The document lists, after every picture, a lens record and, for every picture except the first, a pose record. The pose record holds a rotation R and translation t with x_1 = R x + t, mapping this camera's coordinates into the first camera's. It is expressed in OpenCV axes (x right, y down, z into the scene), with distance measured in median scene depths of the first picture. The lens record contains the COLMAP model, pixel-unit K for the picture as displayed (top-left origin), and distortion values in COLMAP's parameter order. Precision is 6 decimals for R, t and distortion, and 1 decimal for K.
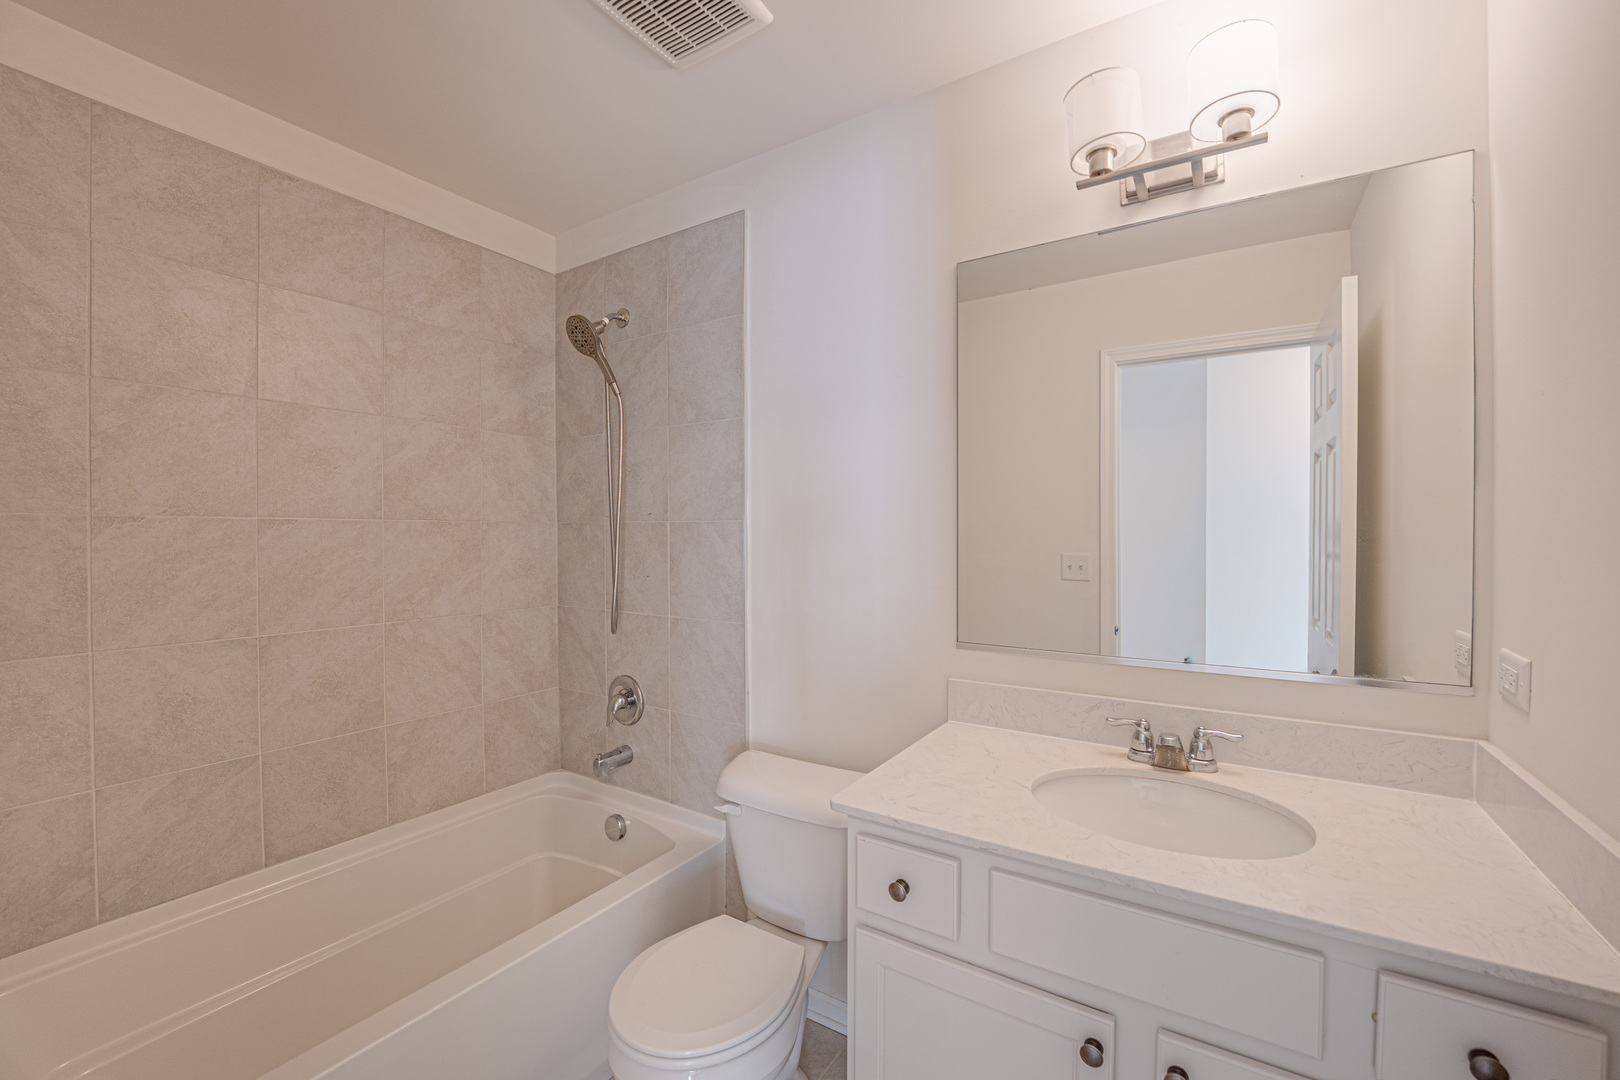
lens RADIAL K [[665.4, 0, 807.7], [0, 665.4, 543.3], [0, 0, 1]] dist [-0.022637, 0.000035]
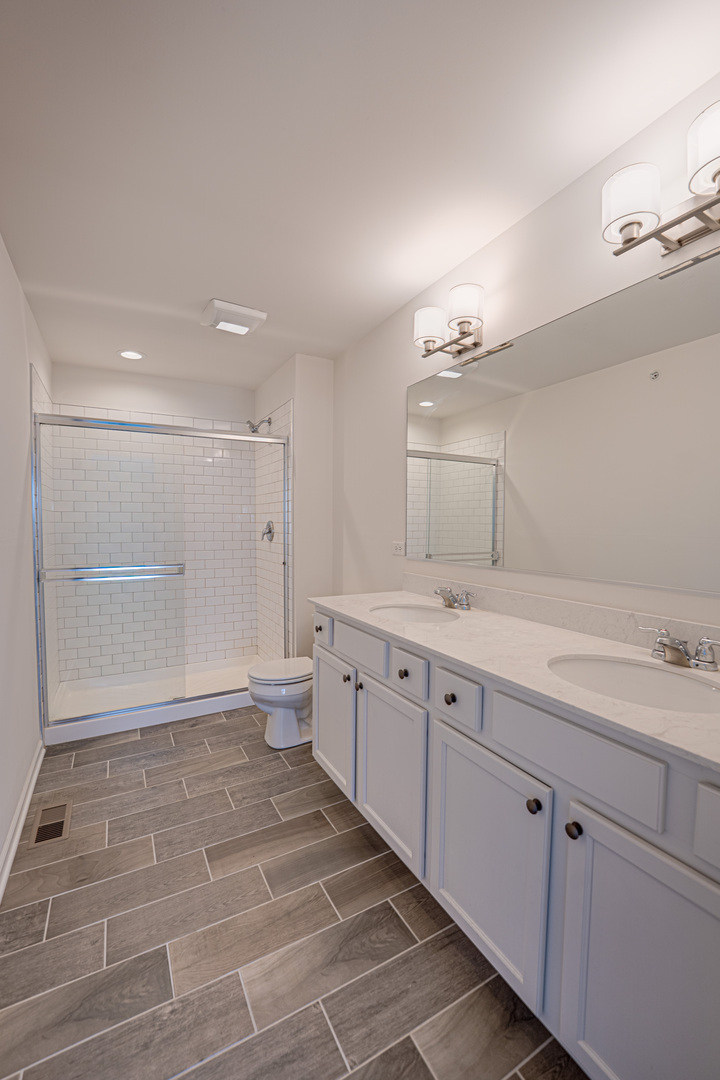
lens RADIAL K [[442.6, 0, 358.2], [0, 442.6, 541.1], [0, 0, 1]] dist [-0.022685, 0.000007]
pose [[0.883732, 0.019709, -0.467579, 0.255465], [-0.009724, 0.999670, 0.023759, 0.045671], [0.467893, -0.016450, 0.883632, -0.074836]]
